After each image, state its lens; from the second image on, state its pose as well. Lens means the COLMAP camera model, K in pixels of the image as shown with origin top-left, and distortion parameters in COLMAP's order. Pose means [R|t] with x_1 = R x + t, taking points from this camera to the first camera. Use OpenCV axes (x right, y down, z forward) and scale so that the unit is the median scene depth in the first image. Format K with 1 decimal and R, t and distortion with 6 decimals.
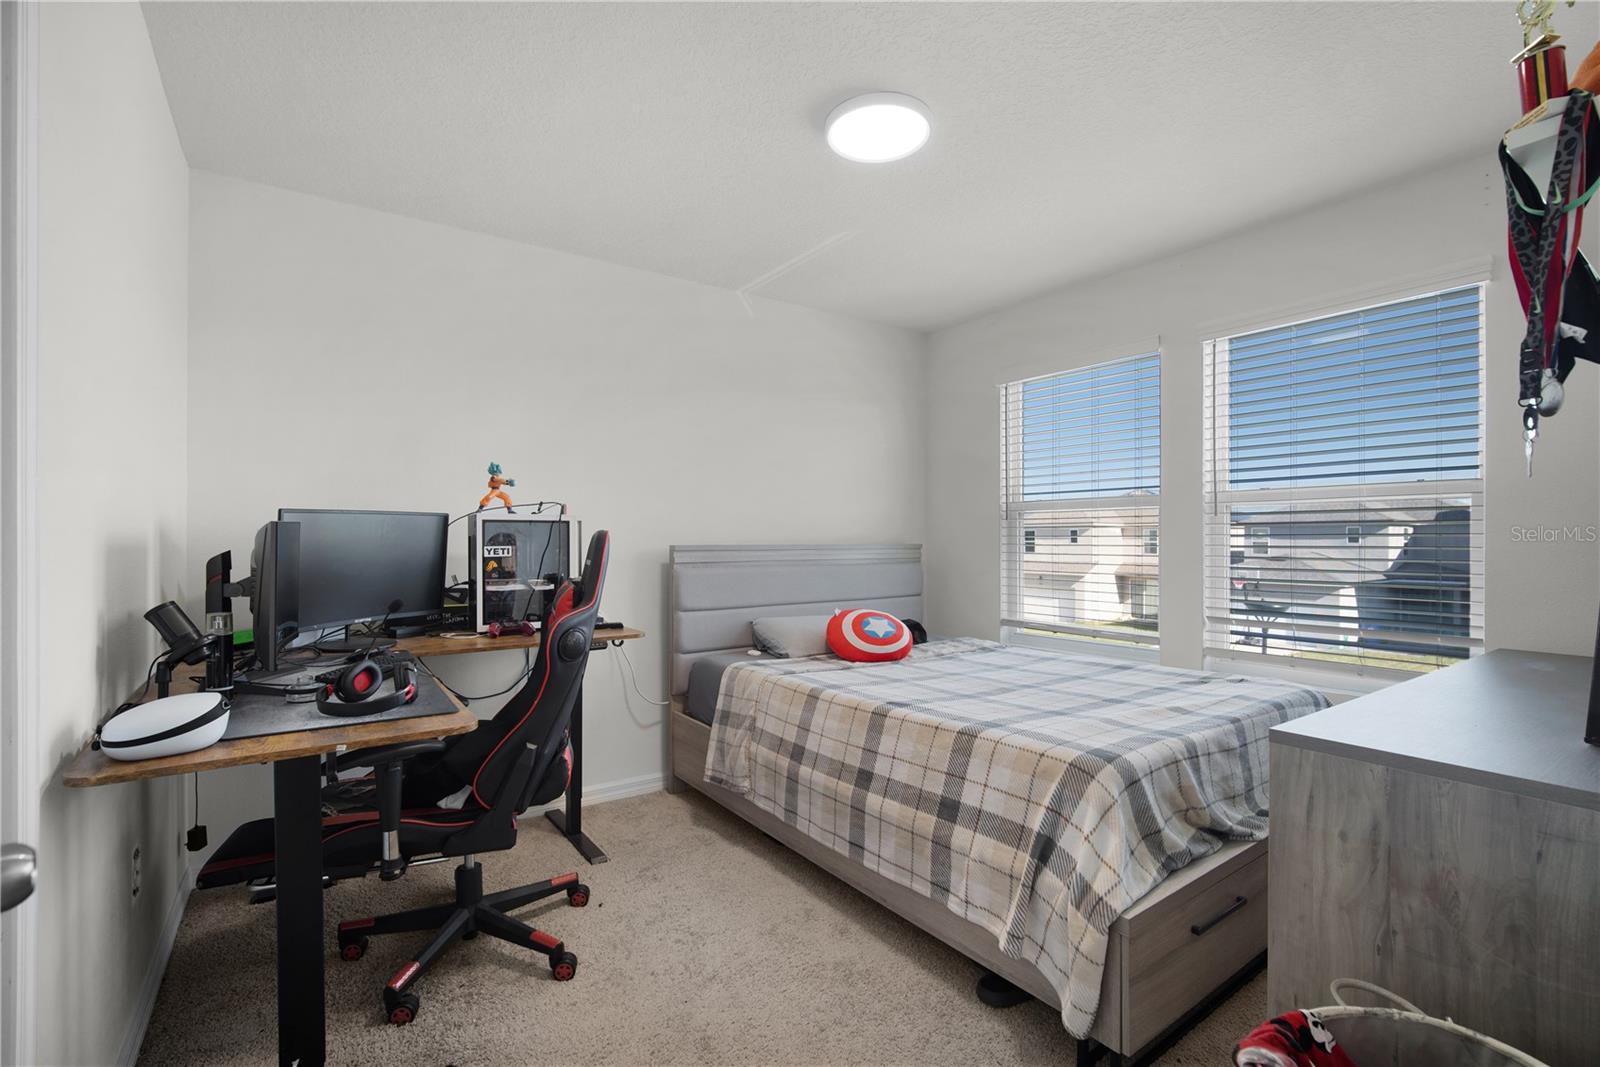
lens RADIAL K [[709.6, 0, 787.3], [0, 709.6, 539.0], [0, 0, 1]] dist [-0.013141, 0.004150]
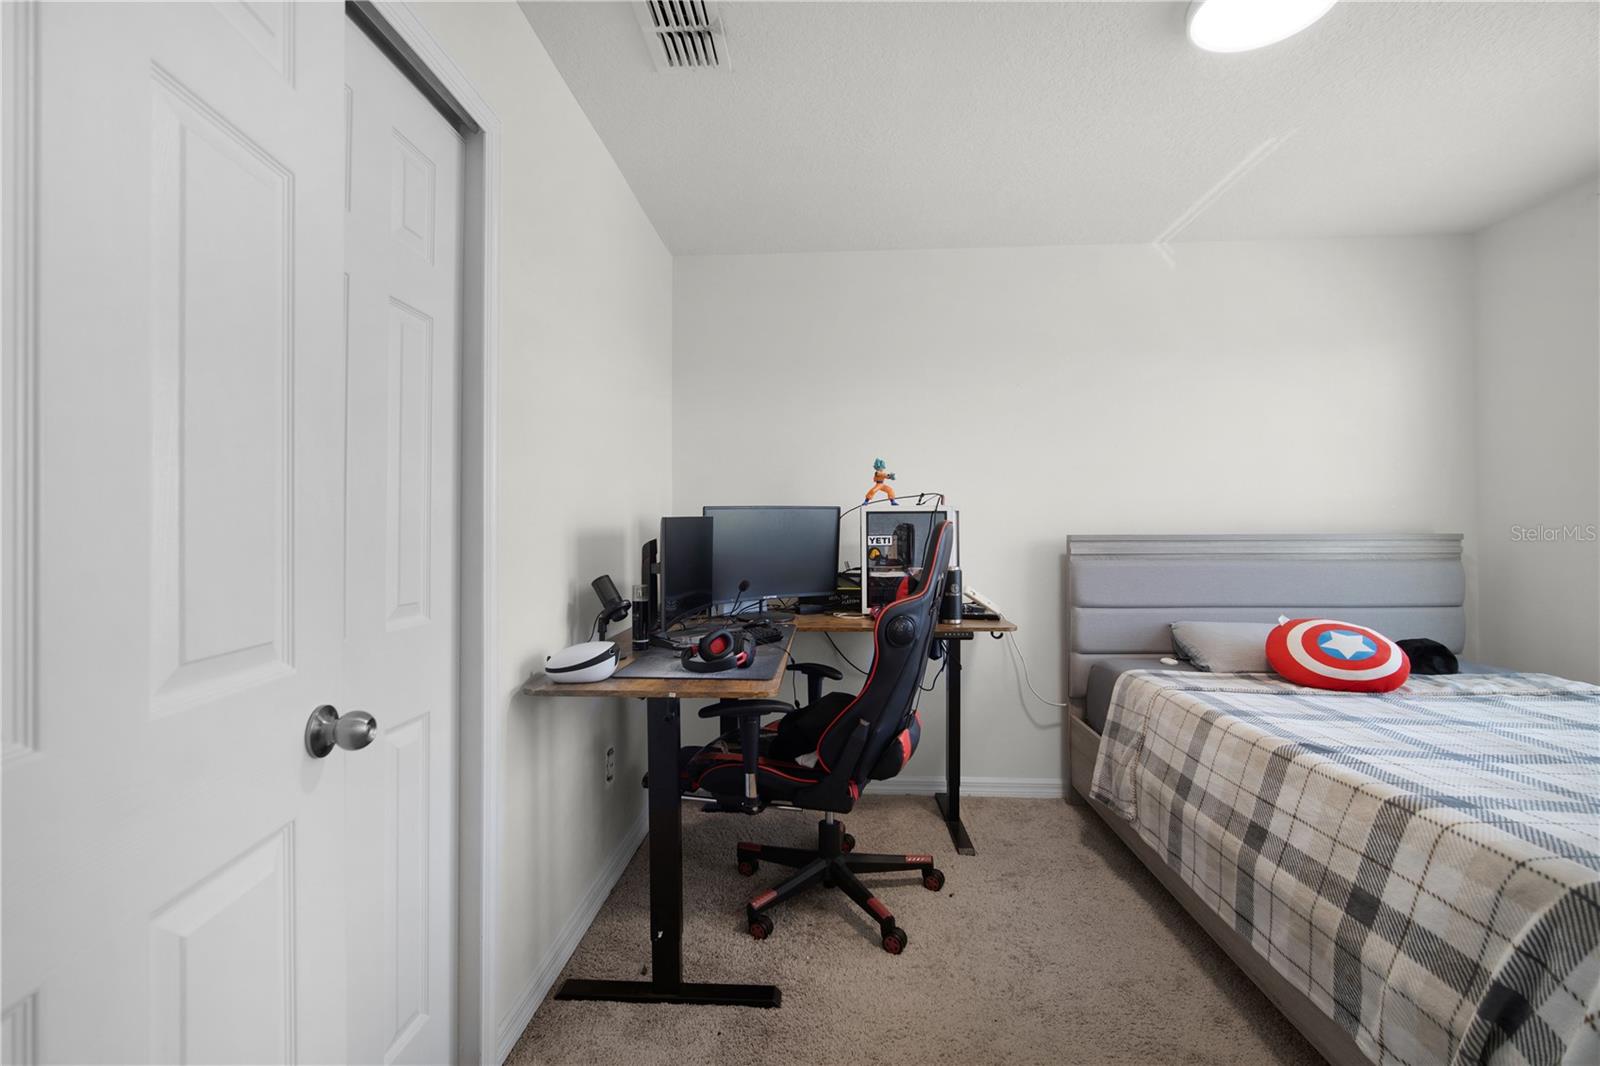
lens RADIAL K [[717.5, 0, 798.4], [0, 717.5, 521.1], [0, 0, 1]] dist [-0.011318, 0.005049]
pose [[0.787622, -0.009328, -0.616088, 0.181941], [0.003989, 0.999942, -0.010040, -0.001864], [0.616145, 0.005450, 0.787614, 0.062676]]
